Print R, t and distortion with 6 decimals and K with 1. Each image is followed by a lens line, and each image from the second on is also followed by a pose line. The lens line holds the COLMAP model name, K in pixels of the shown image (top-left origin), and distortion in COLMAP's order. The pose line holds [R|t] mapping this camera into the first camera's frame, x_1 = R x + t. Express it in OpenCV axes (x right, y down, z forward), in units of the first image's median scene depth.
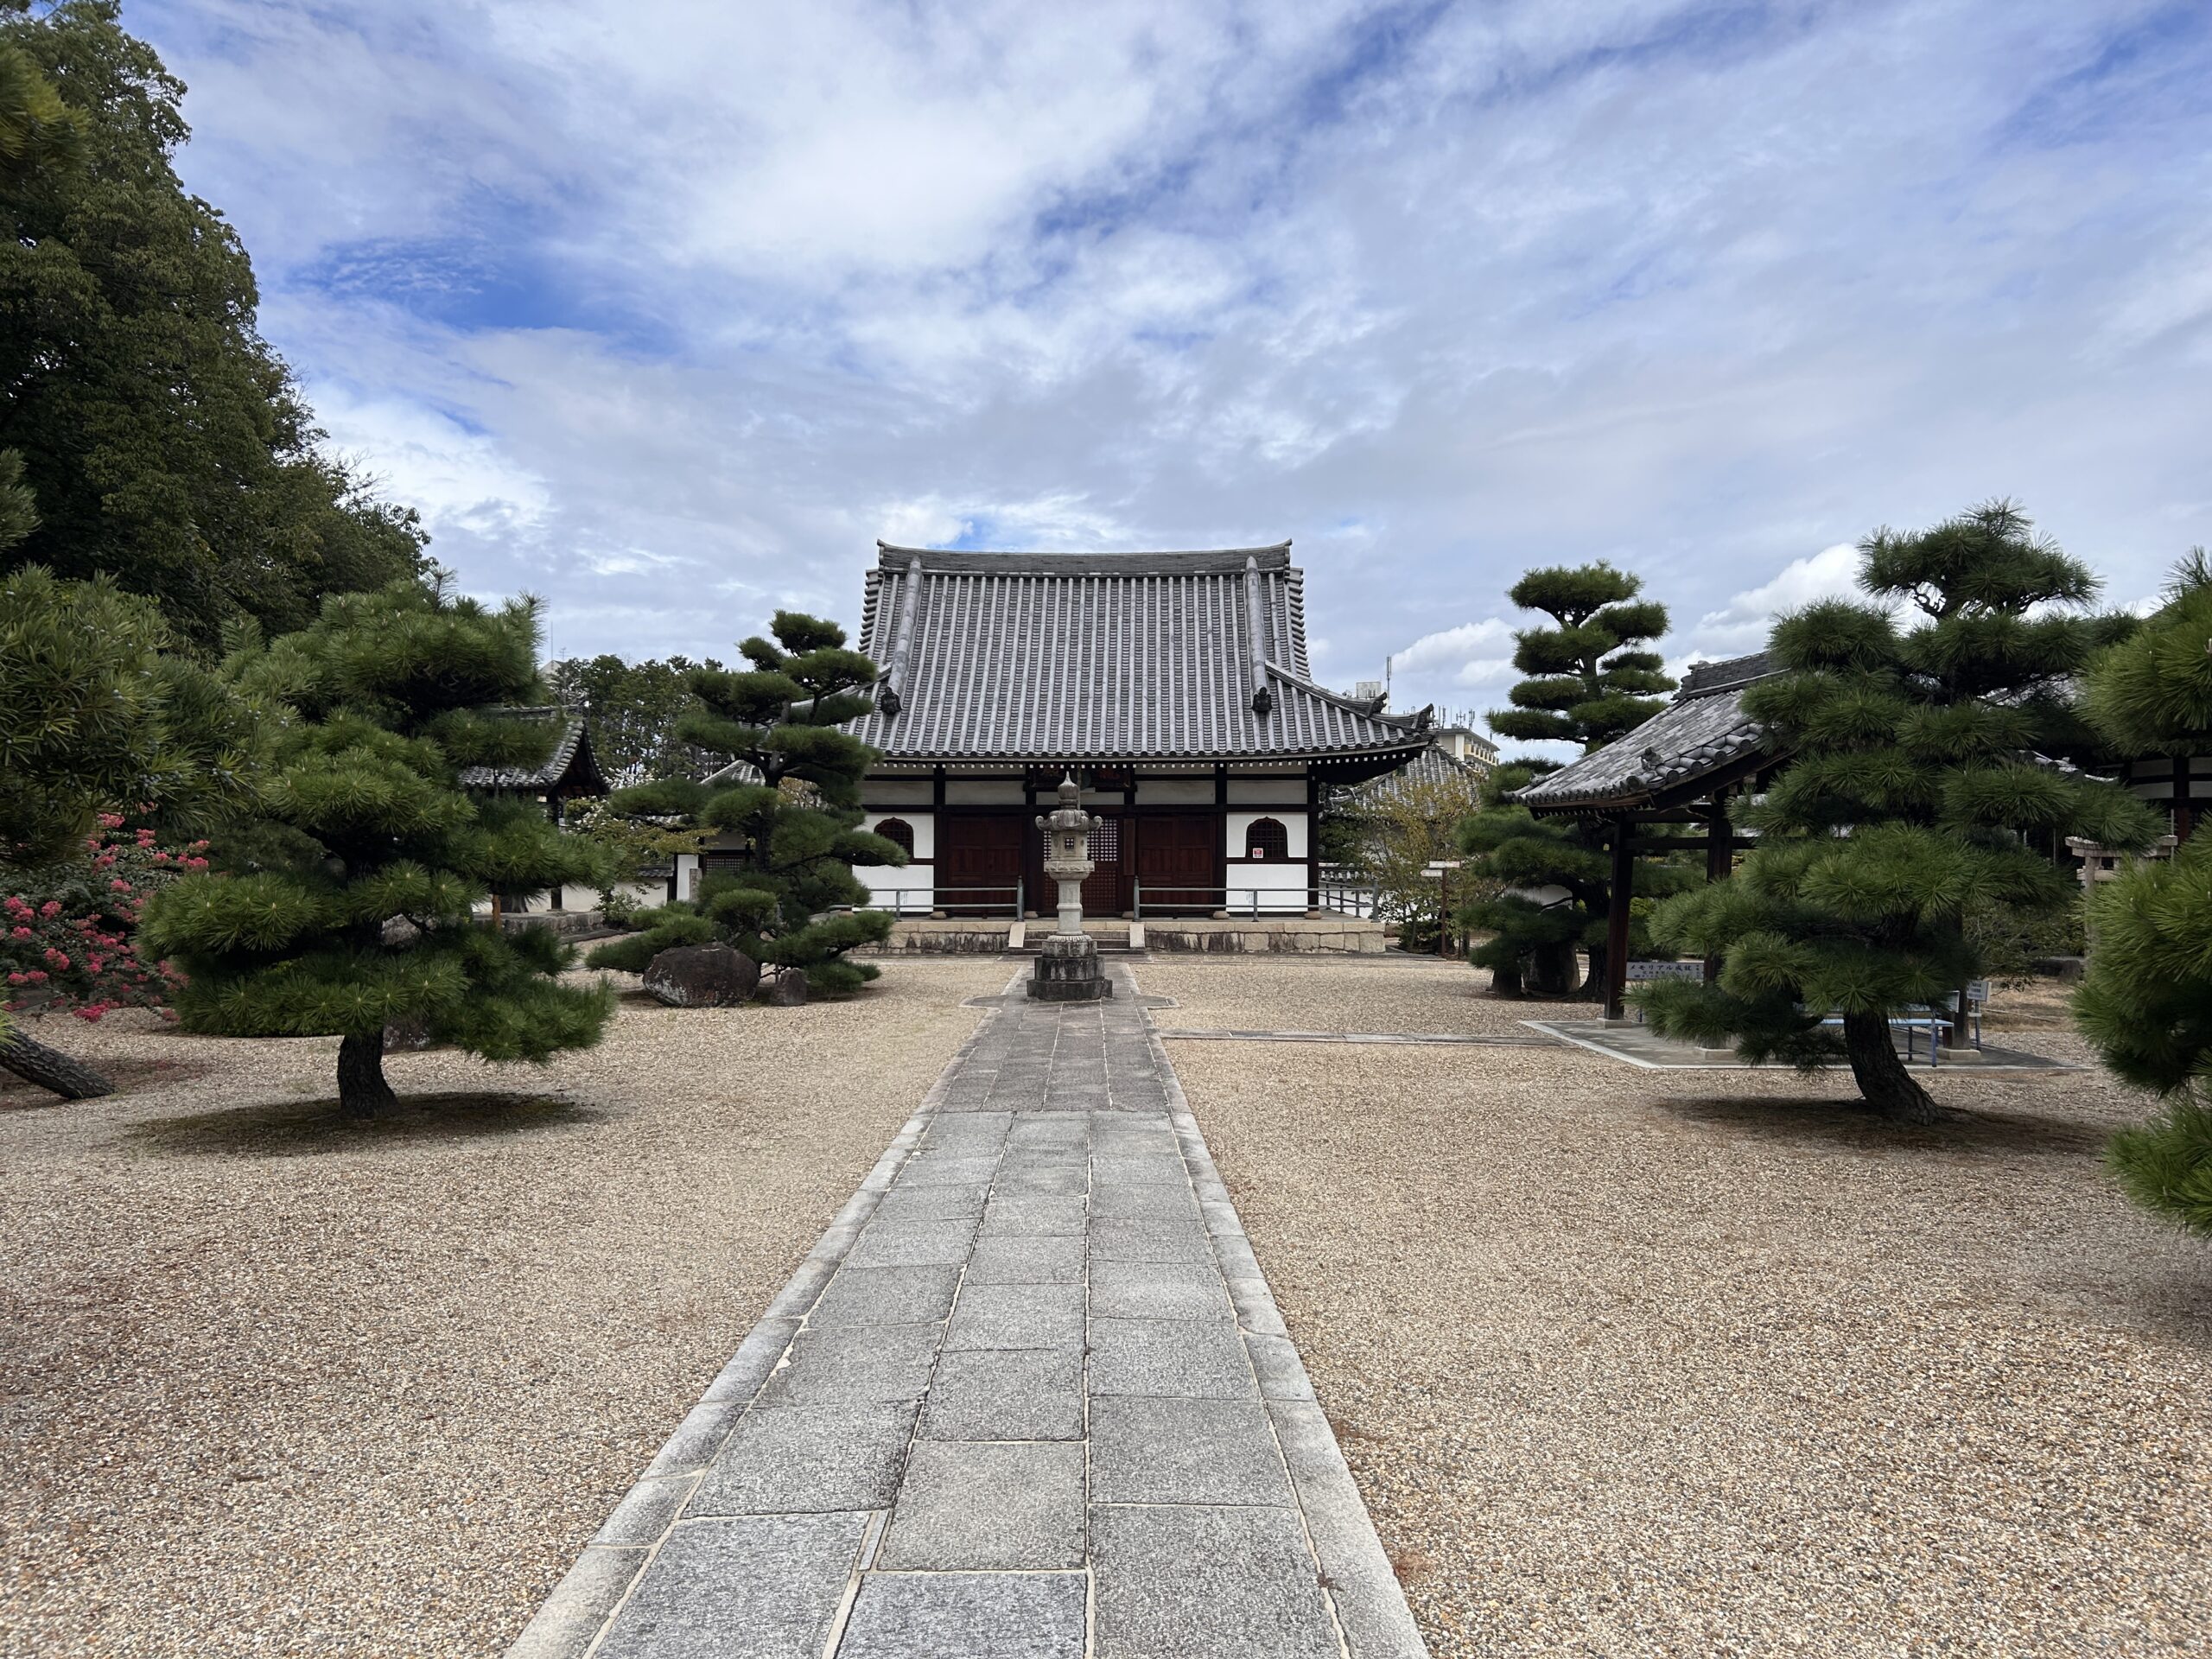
lens RADIAL K [[1673.5, 0, 1106.0], [0, 1673.5, 829.5], [0, 0, 1]] dist [0.000354, -0.000010]
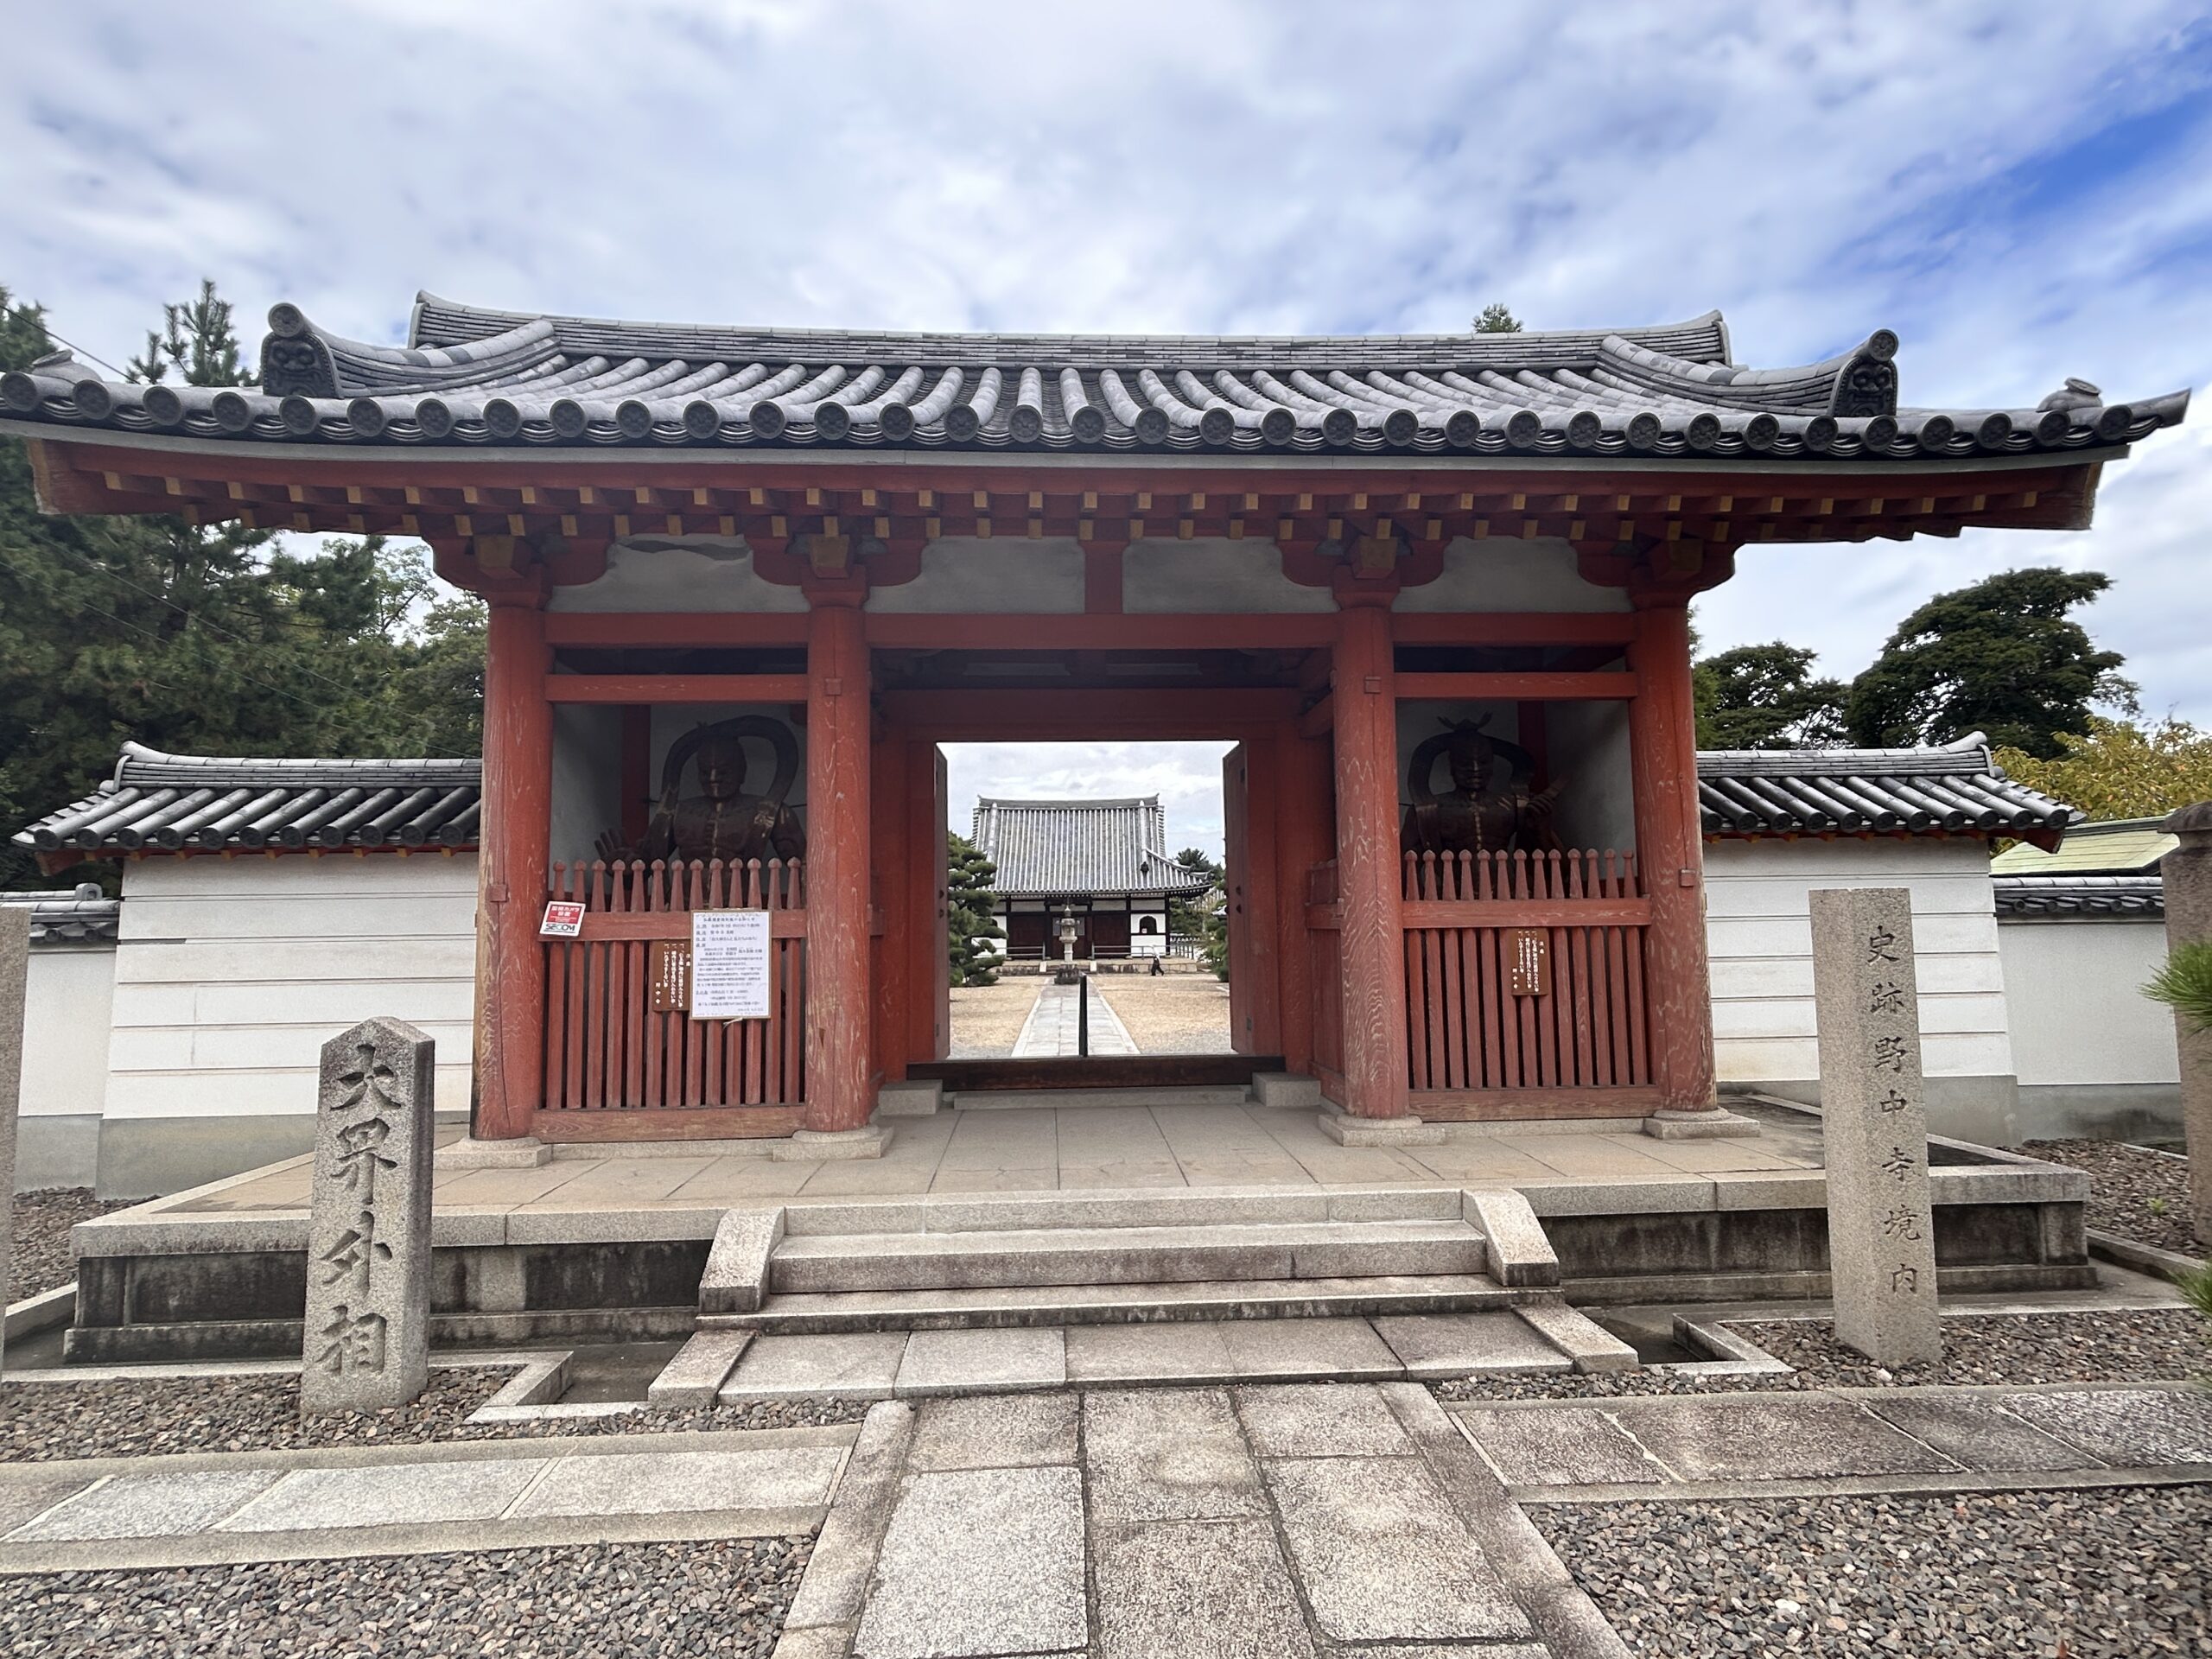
lens RADIAL K [[1161.1, 0, 1106.0], [0, 1161.1, 829.5], [0, 0, 1]] dist [-0.000413, -0.000007]
pose [[0.999587, -0.010381, 0.026802, -0.005686], [0.012188, 0.997598, -0.068192, -0.017770], [-0.026030, 0.068491, 0.997312, -0.643657]]
